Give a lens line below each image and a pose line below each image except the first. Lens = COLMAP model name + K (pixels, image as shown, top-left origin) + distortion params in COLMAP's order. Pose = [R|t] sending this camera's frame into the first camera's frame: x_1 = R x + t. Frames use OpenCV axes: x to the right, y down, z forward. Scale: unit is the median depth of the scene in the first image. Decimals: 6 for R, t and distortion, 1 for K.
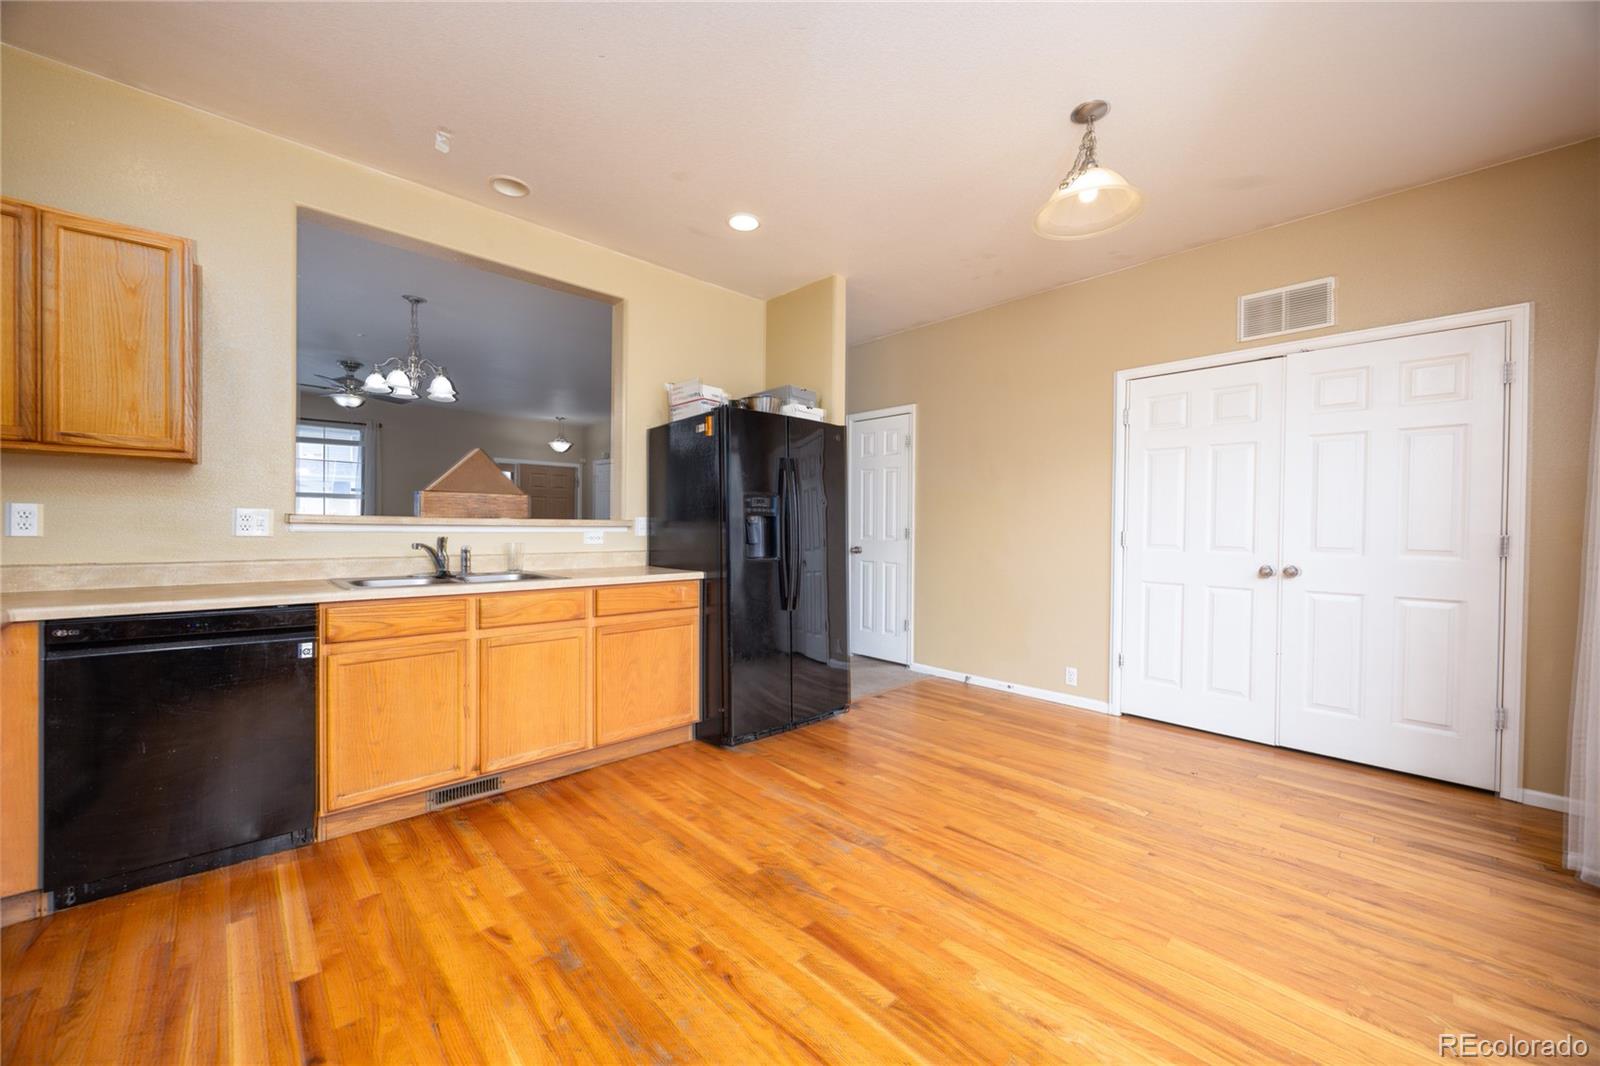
lens RADIAL K [[608.1, 0, 803.5], [0, 608.1, 531.6], [0, 0, 1]] dist [-0.001616, 0.000232]
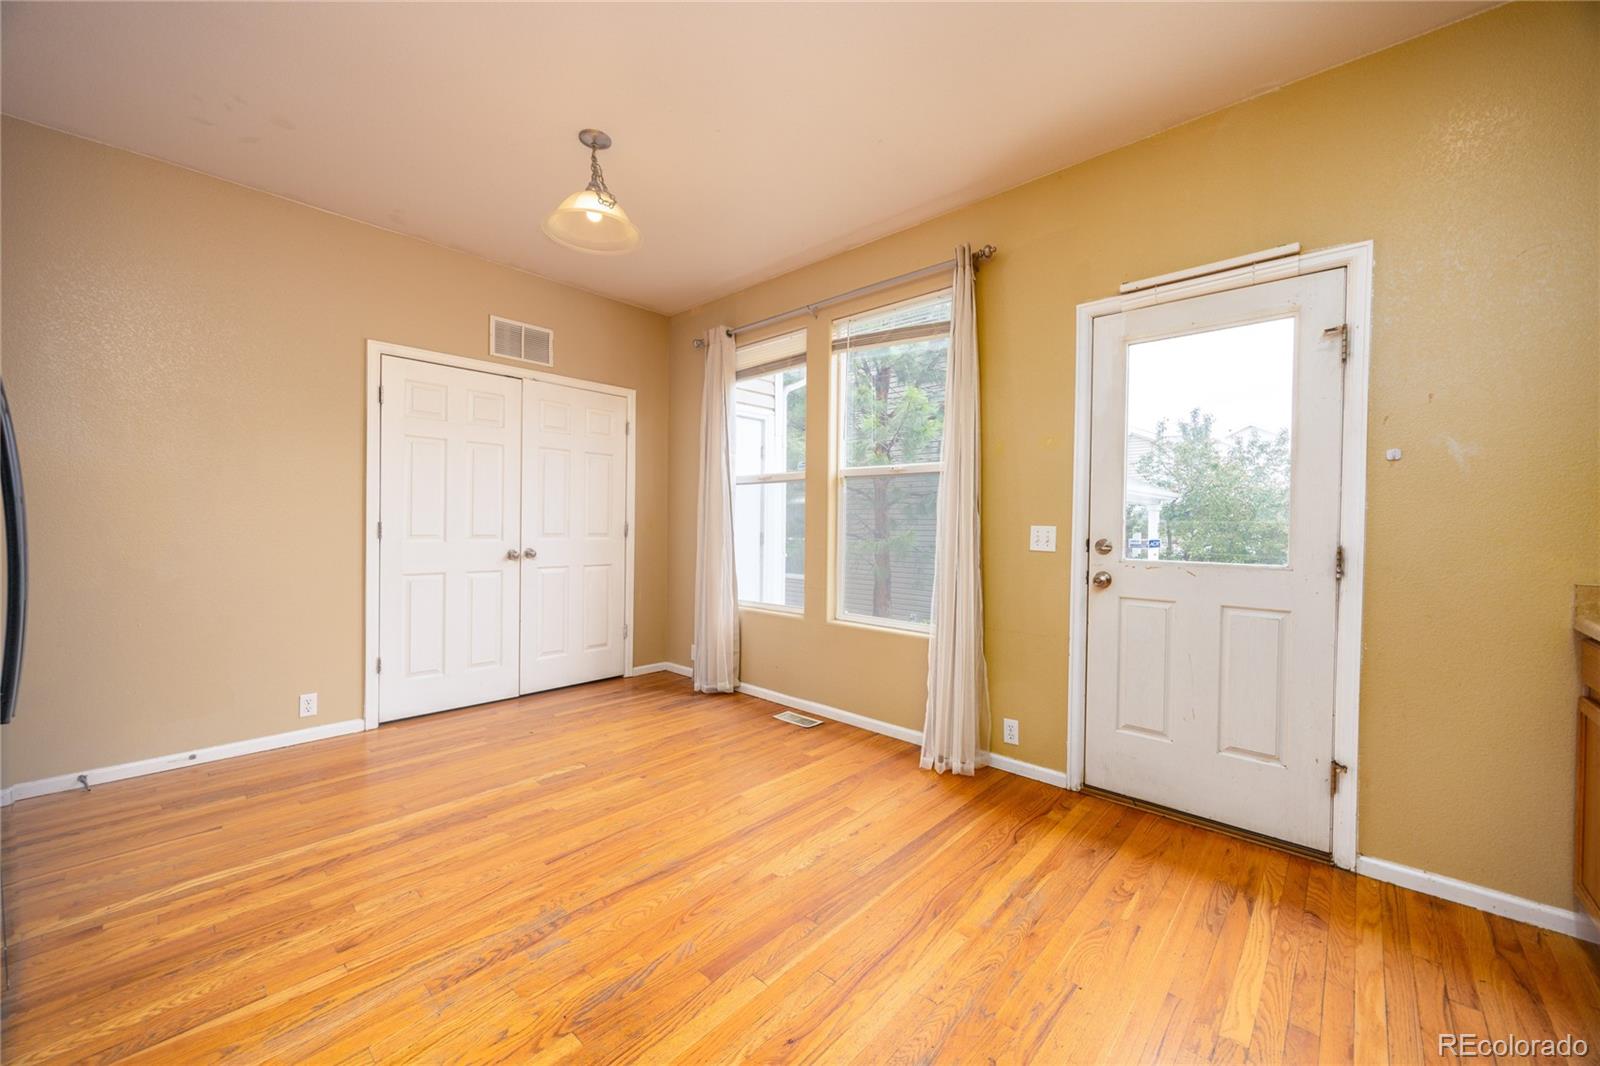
lens RADIAL K [[608.1, 0, 804.0], [0, 608.1, 526.3], [0, 0, 1]] dist [-0.001616, 0.000232]
pose [[-0.066643, -0.014104, 0.997677, -0.537371], [-0.000520, 0.999900, 0.014100, -0.008084], [-0.997777, 0.000421, -0.066644, 0.568574]]
